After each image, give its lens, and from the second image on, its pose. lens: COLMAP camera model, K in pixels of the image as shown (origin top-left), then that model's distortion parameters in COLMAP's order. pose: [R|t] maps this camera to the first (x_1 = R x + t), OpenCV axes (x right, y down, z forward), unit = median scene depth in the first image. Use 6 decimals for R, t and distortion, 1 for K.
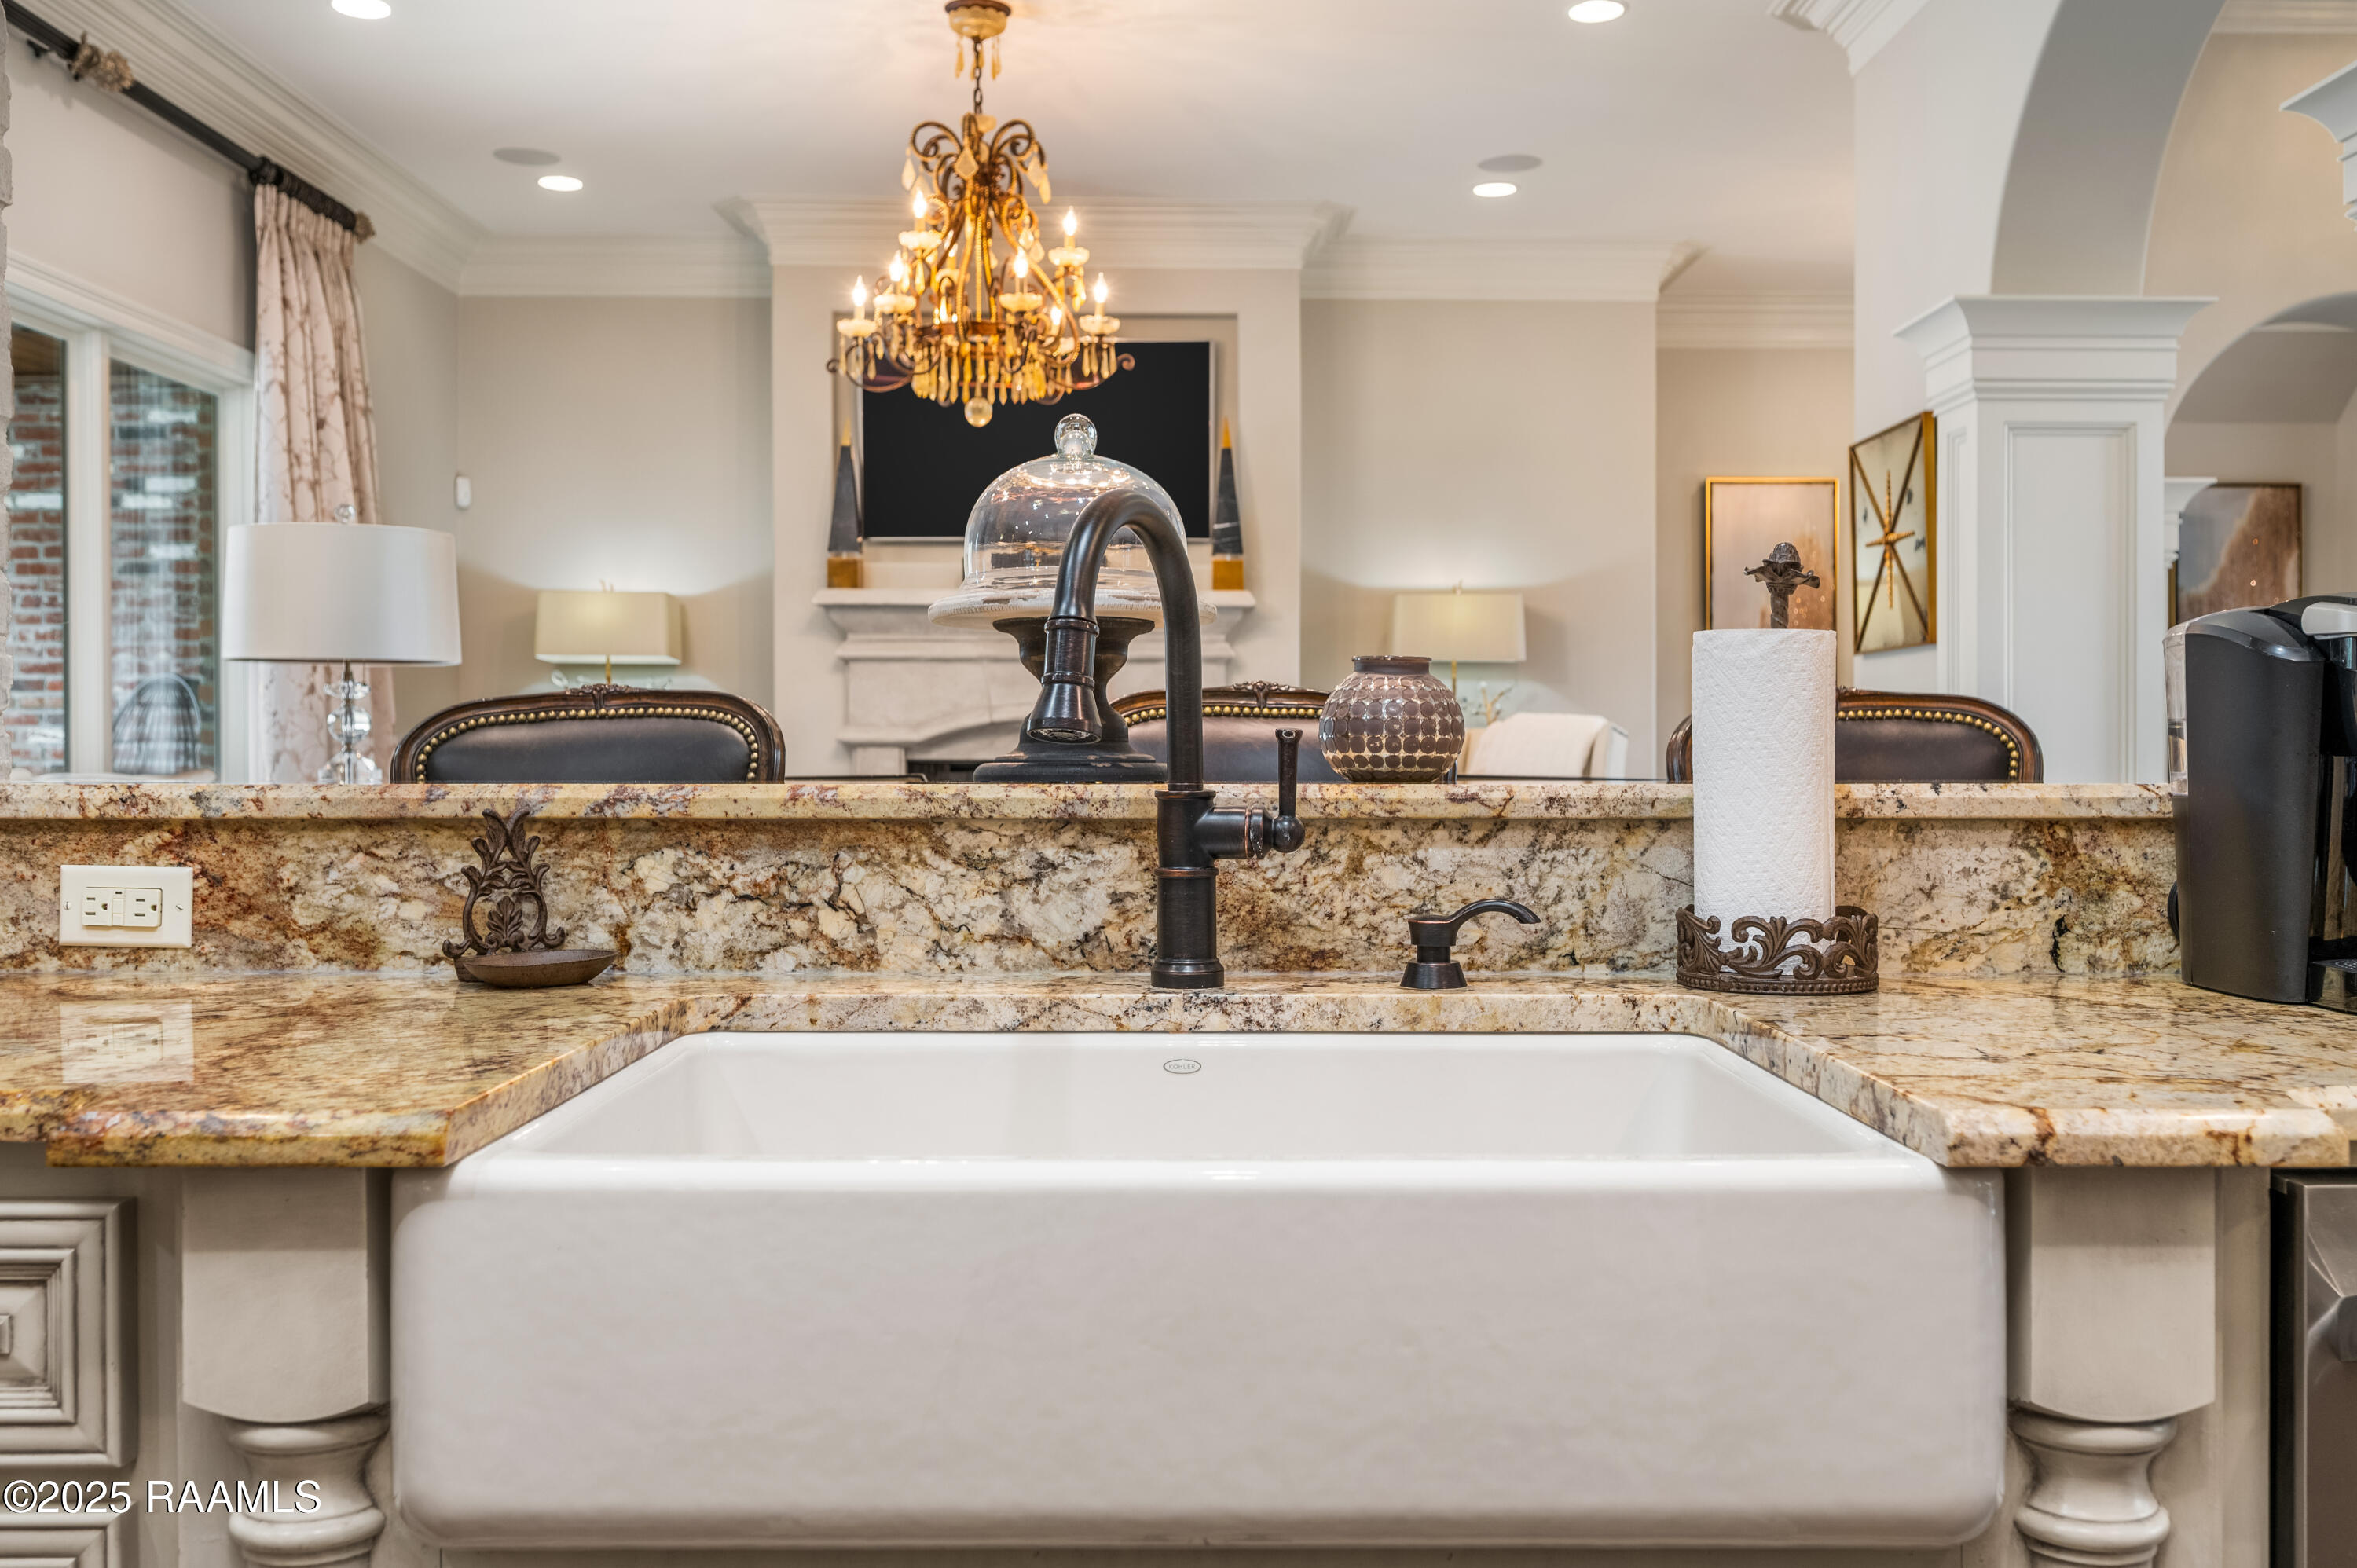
lens RADIAL K [[2064.6, 0, 1193.4], [0, 2064.6, 781.9], [0, 0, 1]] dist [-0.002098, 0.003141]
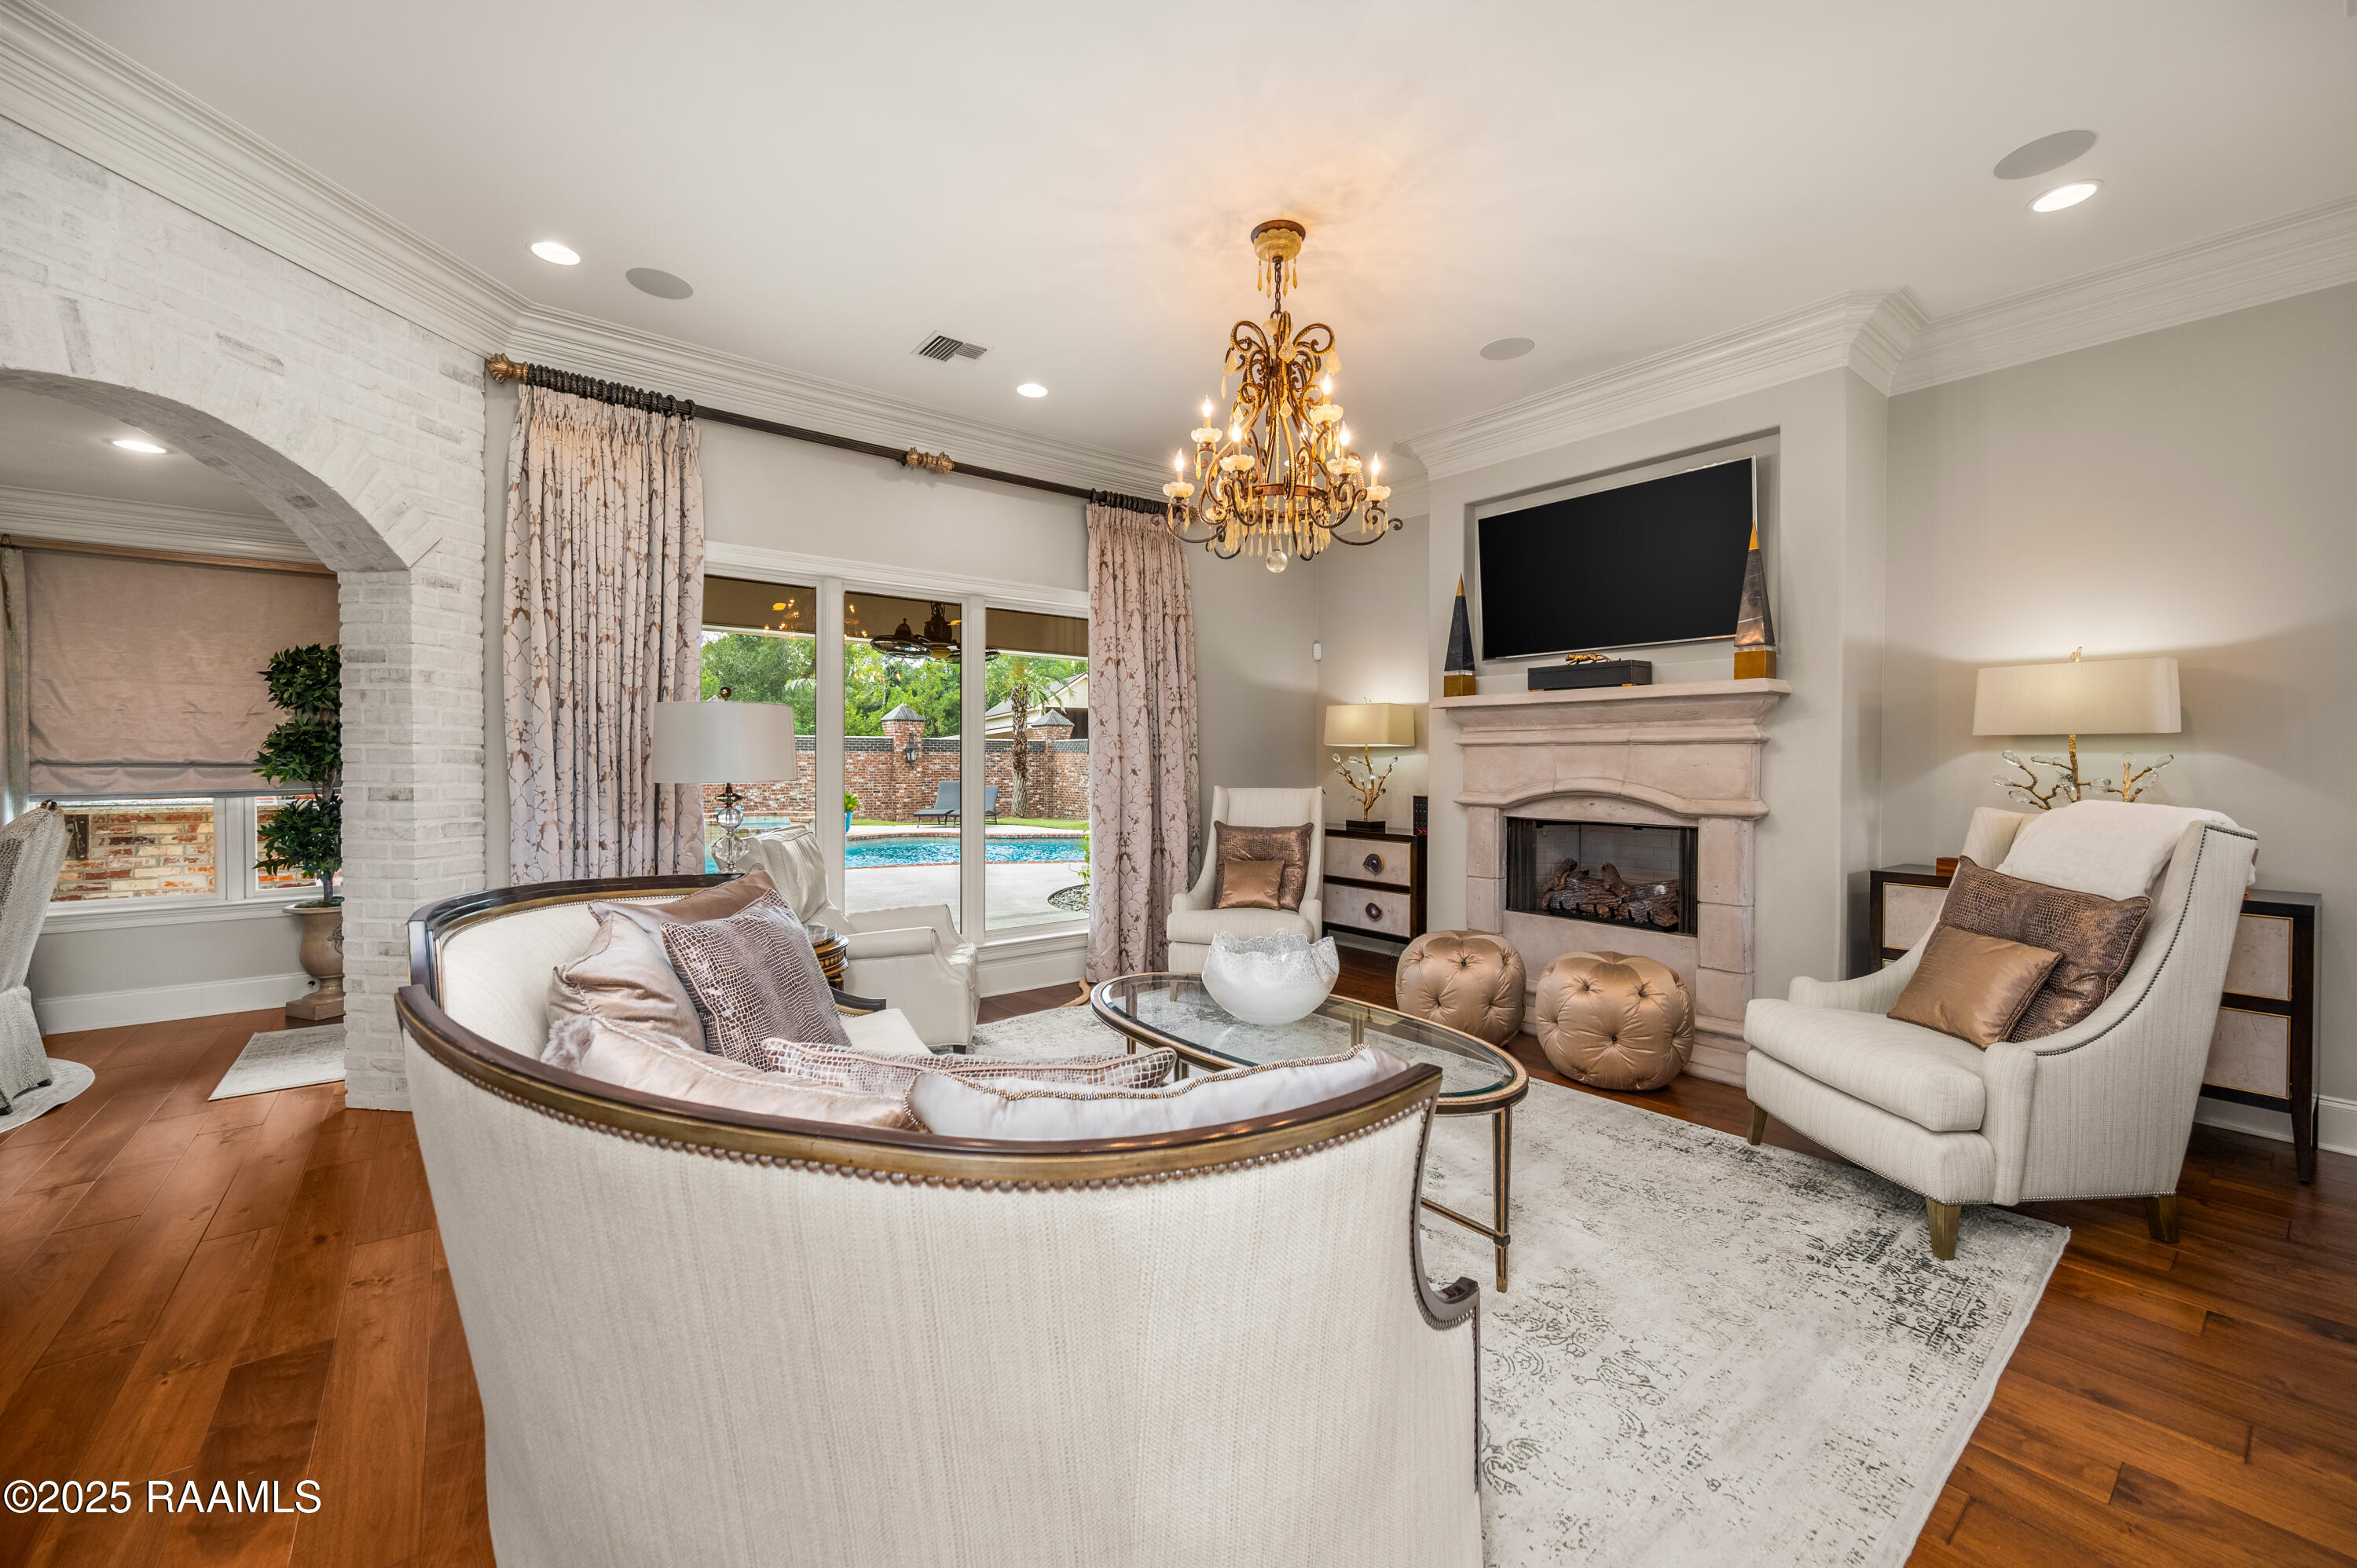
lens RADIAL K [[925.2, 0, 1186.9], [0, 925.2, 770.0], [0, 0, 1]] dist [0.003092, -0.000248]
pose [[0.613586, 0.006924, -0.789598, 0.219298], [-0.013565, 0.999906, -0.001774, -0.038025], [0.789511, 0.011799, 0.613622, 0.451317]]
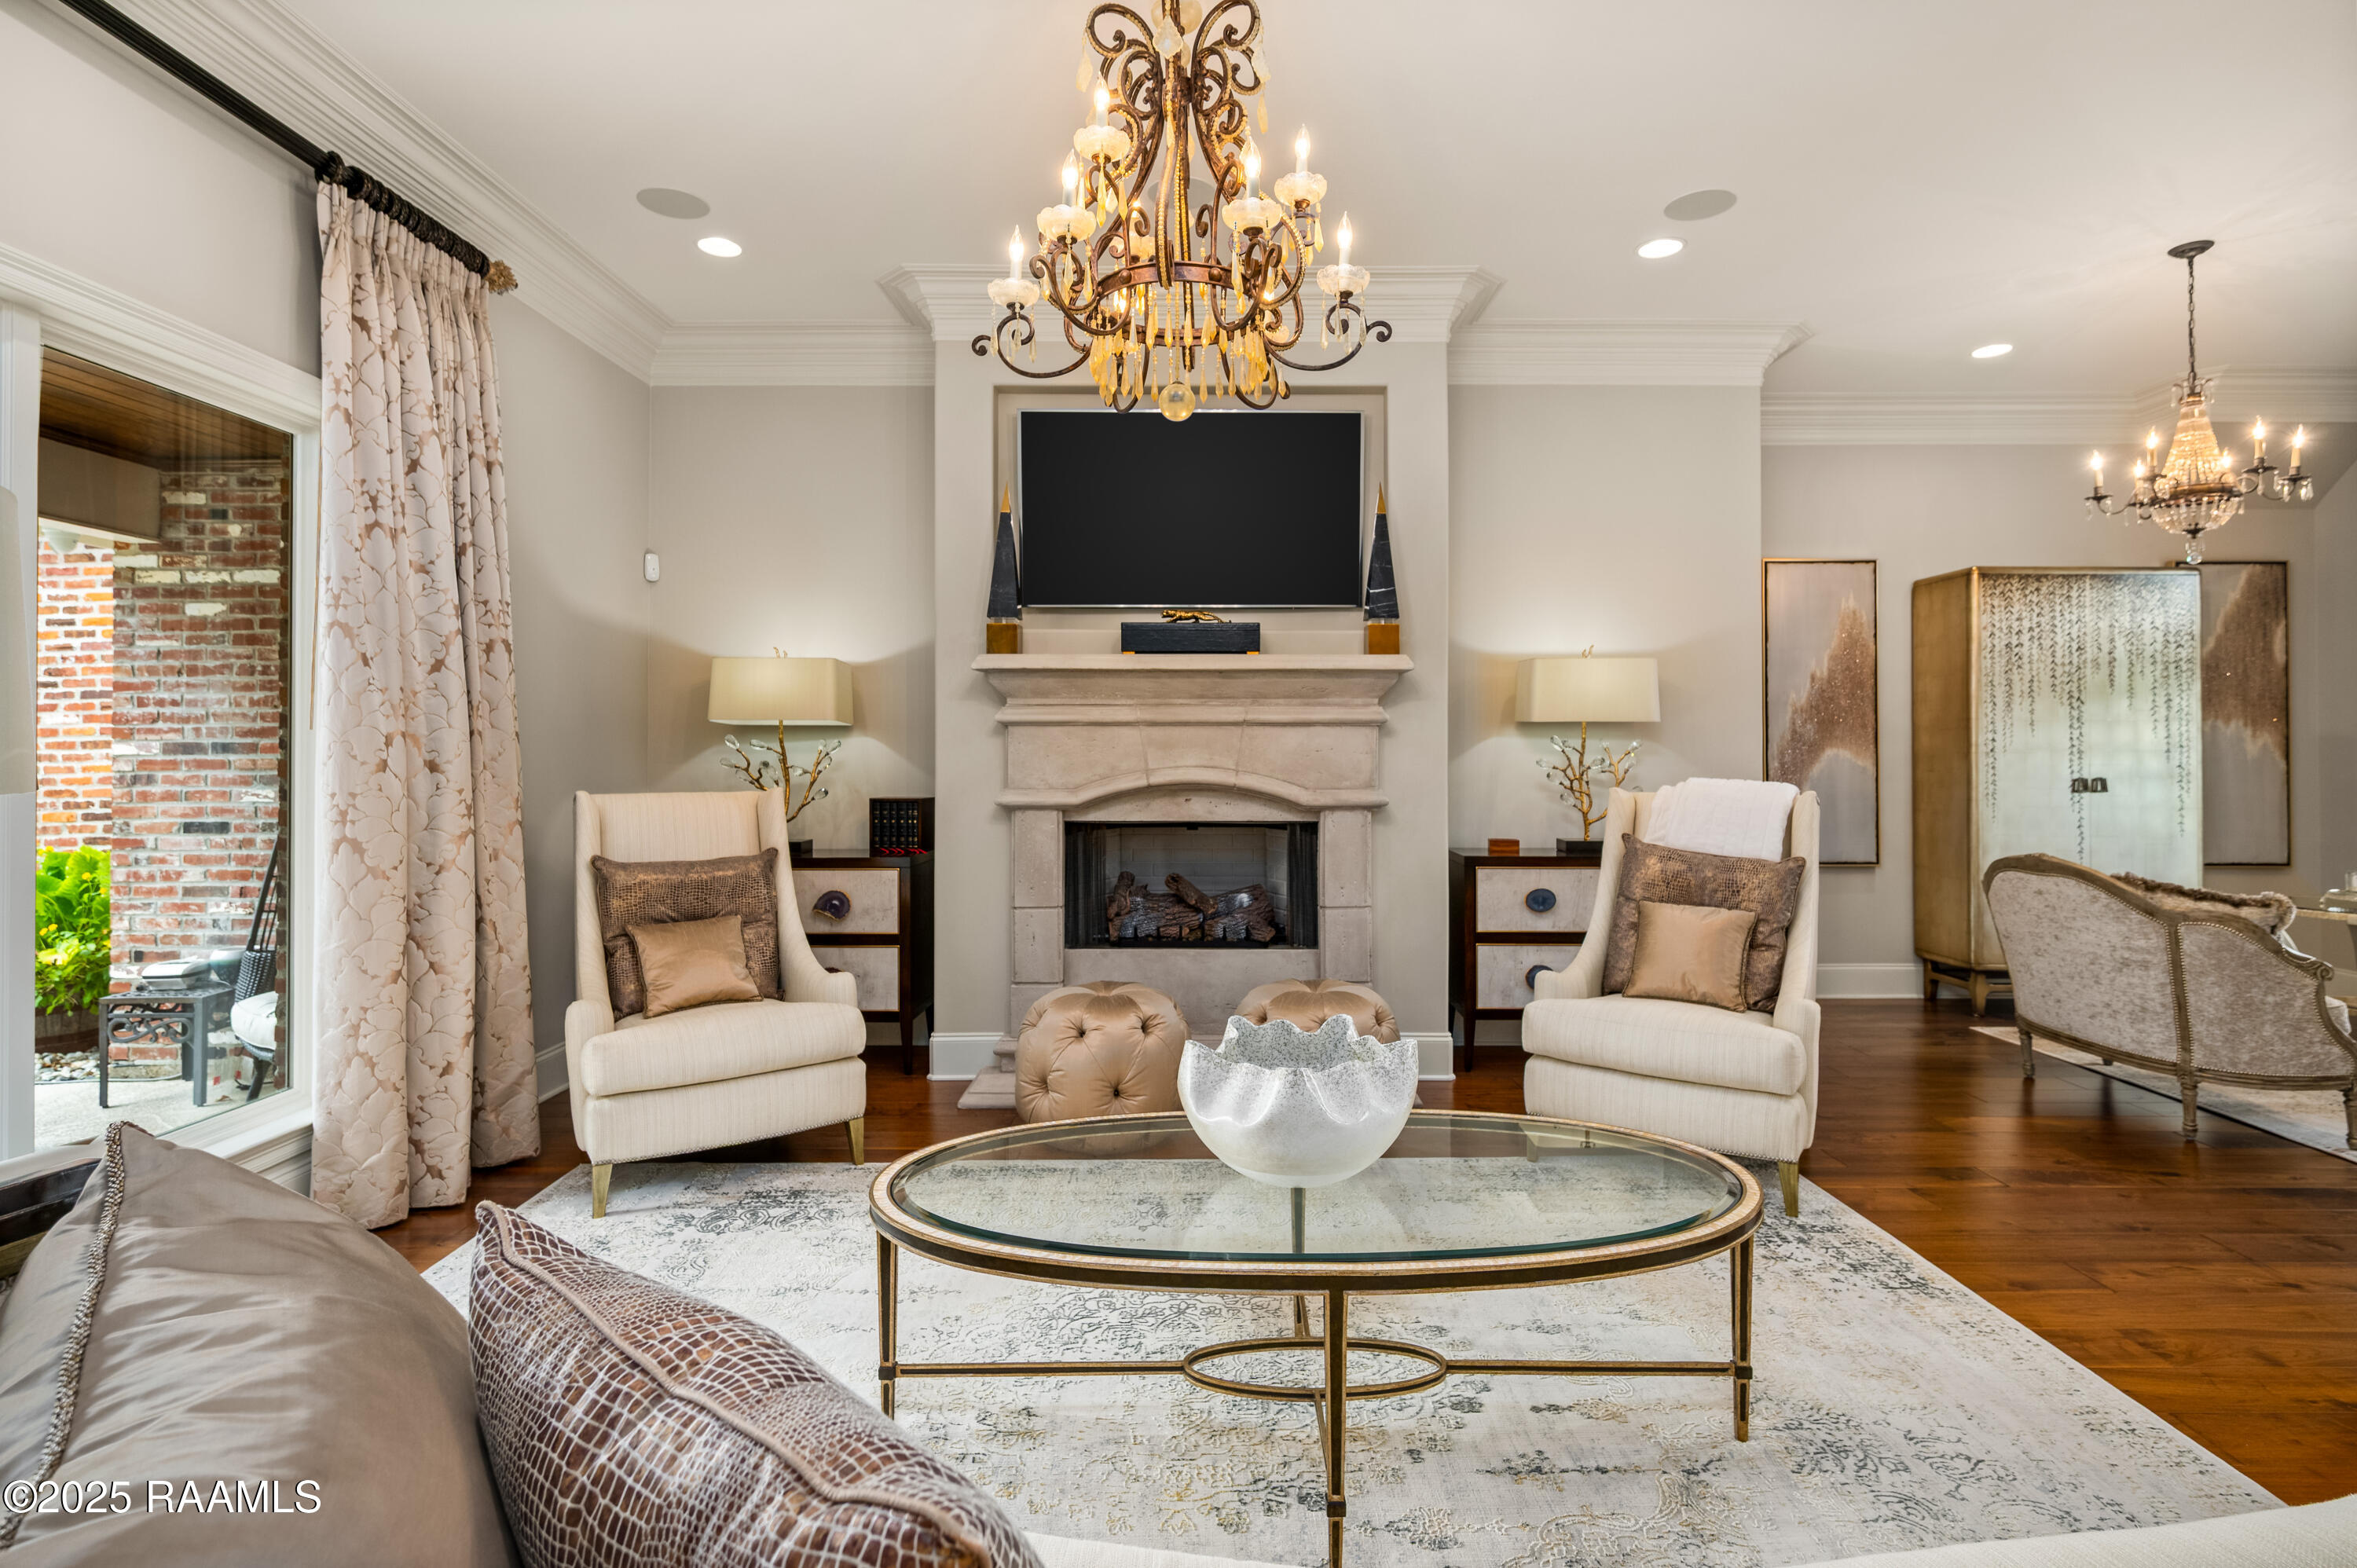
lens RADIAL K [[1149.5, 0, 1189.9], [0, 1149.5, 743.6], [0, 0, 1]] dist [-0.006619, 0.000286]
pose [[0.999878, -0.002249, -0.015439, -0.068342], [0.001832, 0.999635, -0.026962, -0.033810], [0.015494, 0.026930, 0.999517, 0.433972]]
